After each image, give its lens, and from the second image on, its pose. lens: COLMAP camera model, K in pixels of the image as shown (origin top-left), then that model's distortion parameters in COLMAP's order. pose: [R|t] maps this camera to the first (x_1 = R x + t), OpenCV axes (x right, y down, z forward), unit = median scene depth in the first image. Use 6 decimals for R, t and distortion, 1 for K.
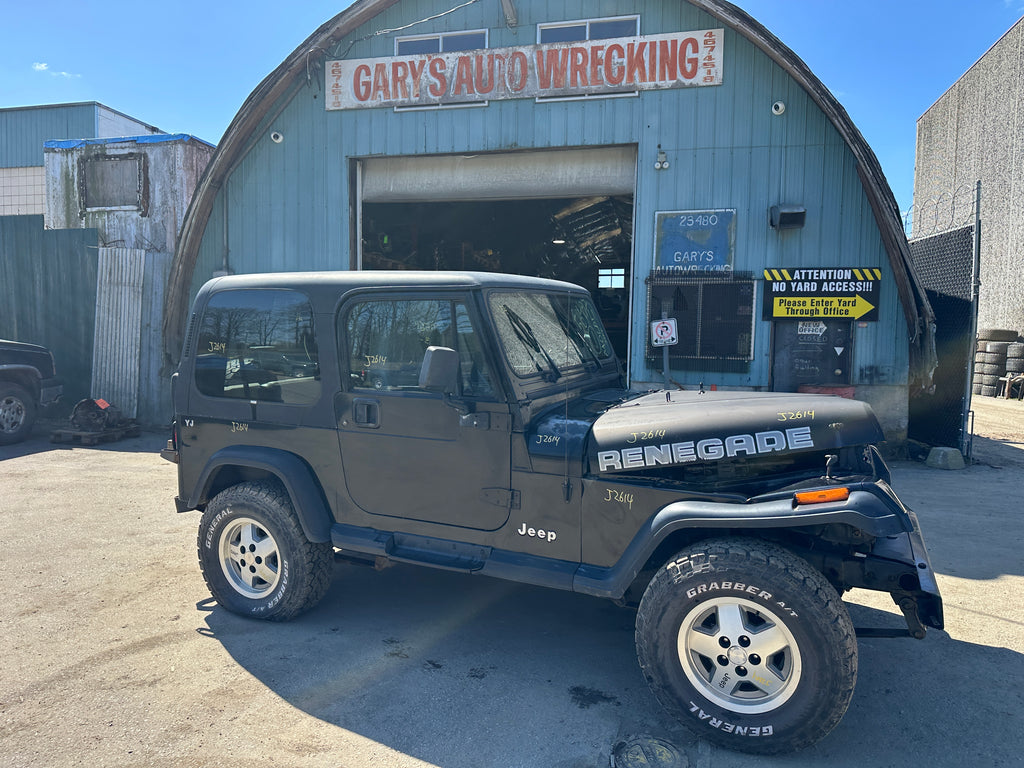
lens RADIAL K [[733.8, 0, 508.0], [0, 733.8, 385.2], [0, 0, 1]] dist [0.030304, -0.046625]
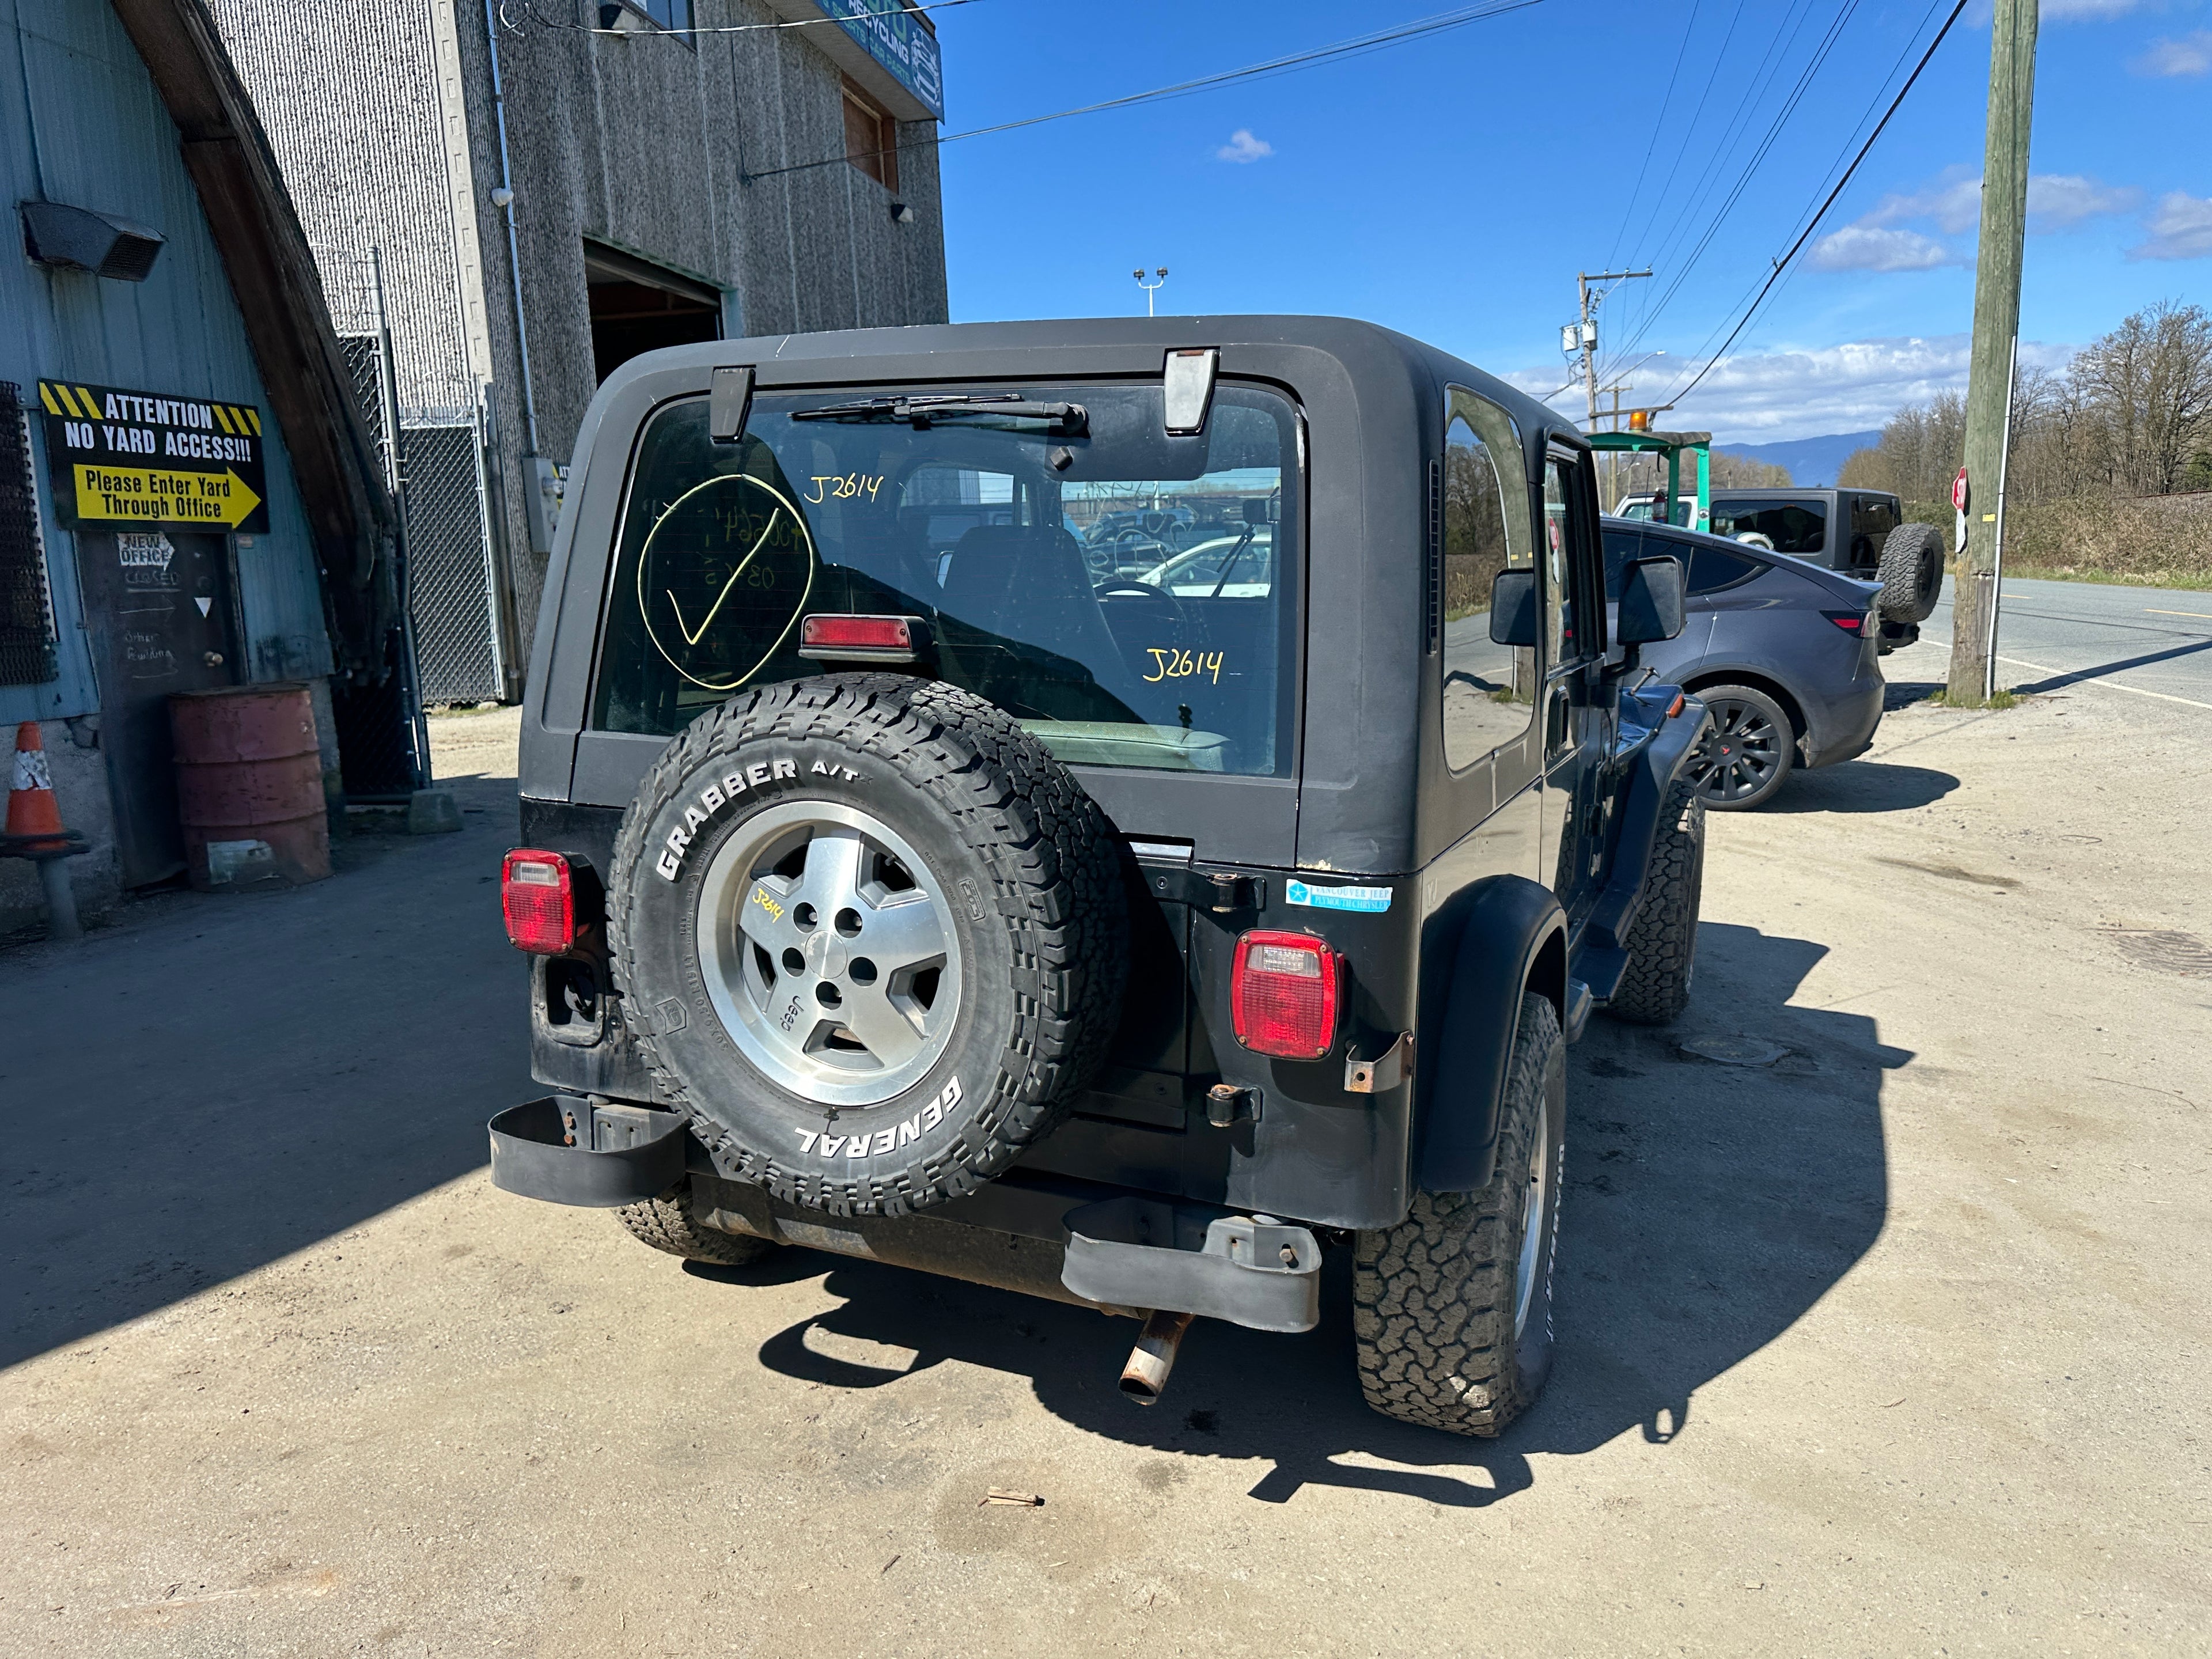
lens RADIAL K [[1553.4, 0, 1128.5], [0, 1553.4, 813.8], [0, 0, 1]] dist [0.044762, -0.043708]
pose [[-0.057347, -0.169985, 0.983777, -0.459693], [0.091804, 0.980325, 0.174740, -0.039086], [-0.994124, 0.100335, -0.040614, 0.542004]]
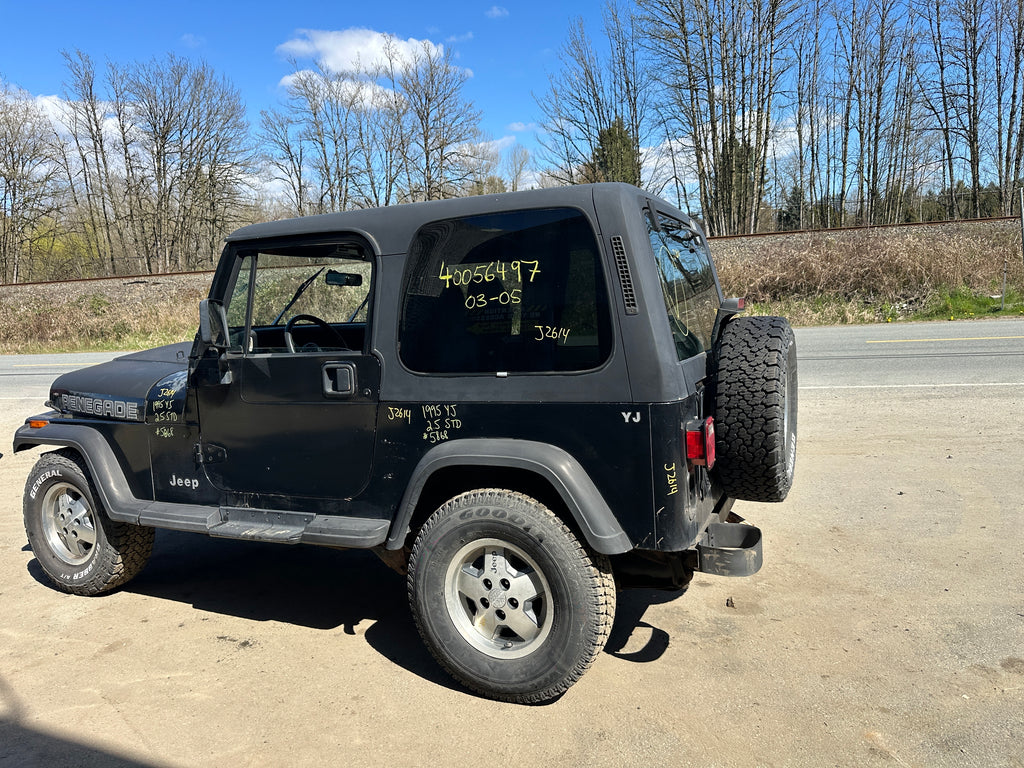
lens RADIAL K [[721.8, 0, 513.7], [0, 721.8, 371.0], [0, 0, 1]] dist [0.062824, -0.089626]
pose [[-0.998699, 0.045228, -0.023554, -0.073705], [0.040228, 0.982629, 0.181171, -0.064022], [0.031338, 0.179988, -0.983170, 0.923682]]
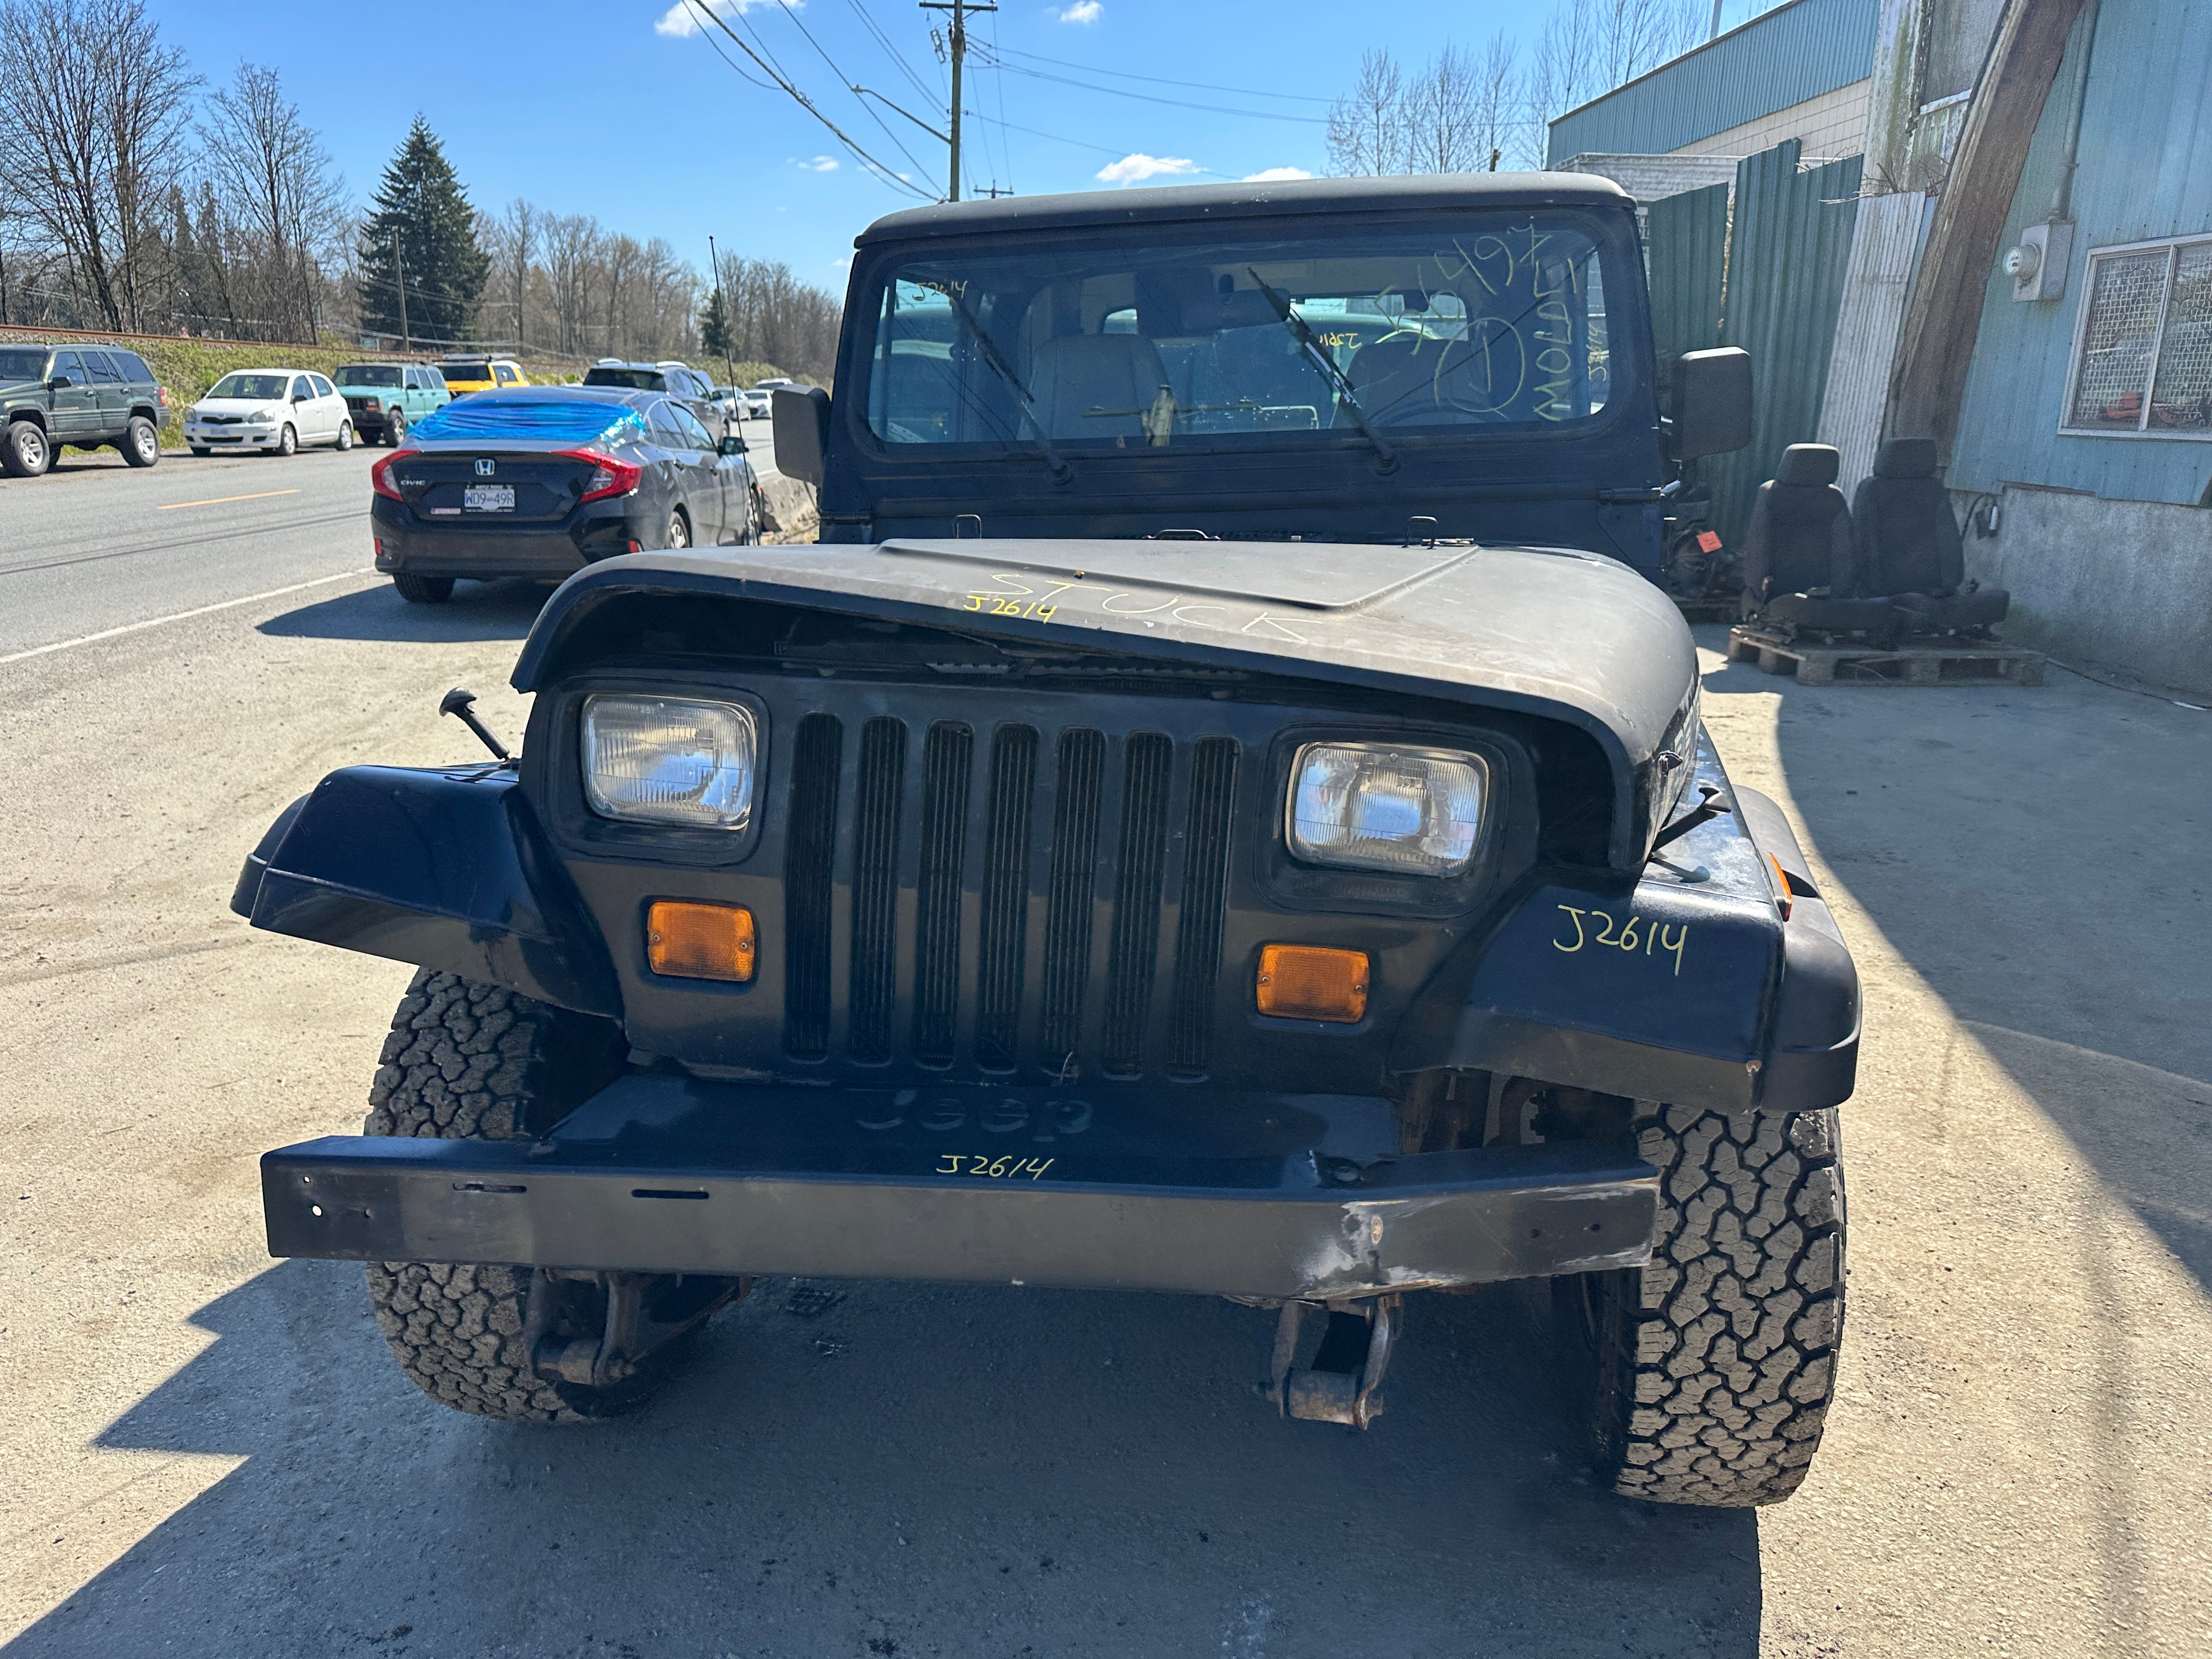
lens RADIAL K [[1558.2, 0, 1101.1], [0, 1558.2, 826.2], [0, 0, 1]] dist [0.001816, -0.003873]
pose [[0.288291, 0.243872, -0.925967, 0.368404], [-0.064587, 0.969774, 0.235301, -0.009689], [0.955362, -0.008030, 0.295328, 0.331647]]
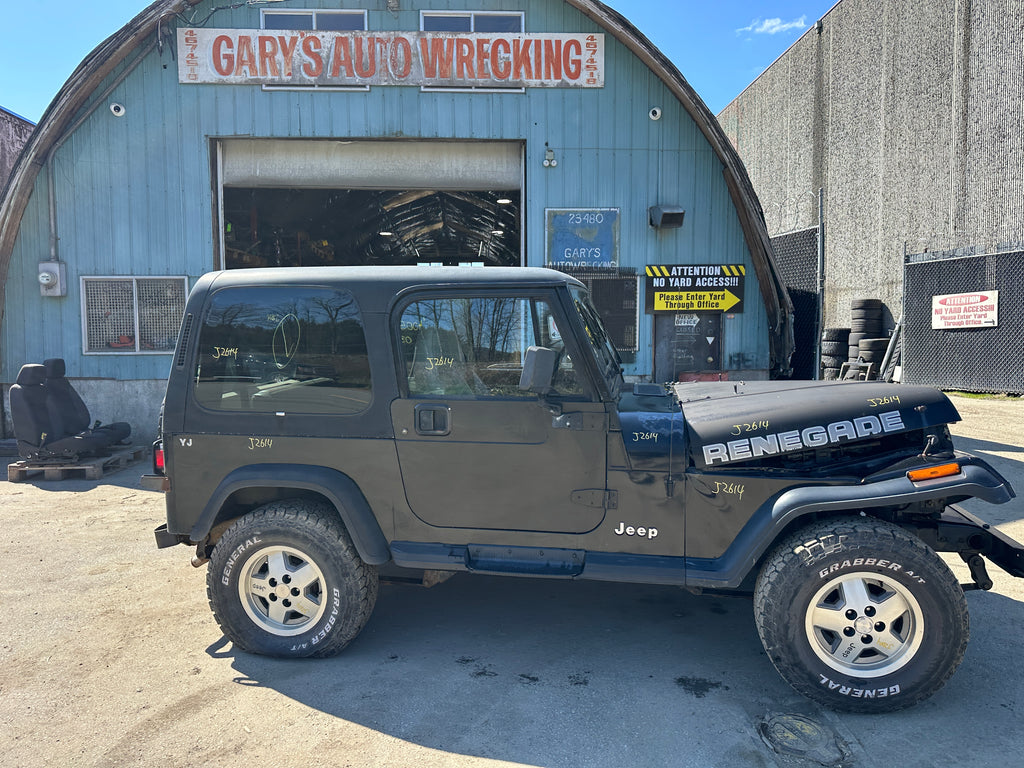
lens RADIAL K [[730.8, 0, 511.9], [0, 730.8, 388.2], [0, 0, 1]] dist [0.044692, -0.061578]
pose [[0.958007, -0.041230, 0.283767, -0.148954], [0.037761, 0.999130, 0.017688, -0.005916], [-0.284249, -0.006230, 0.958730, 0.036030]]
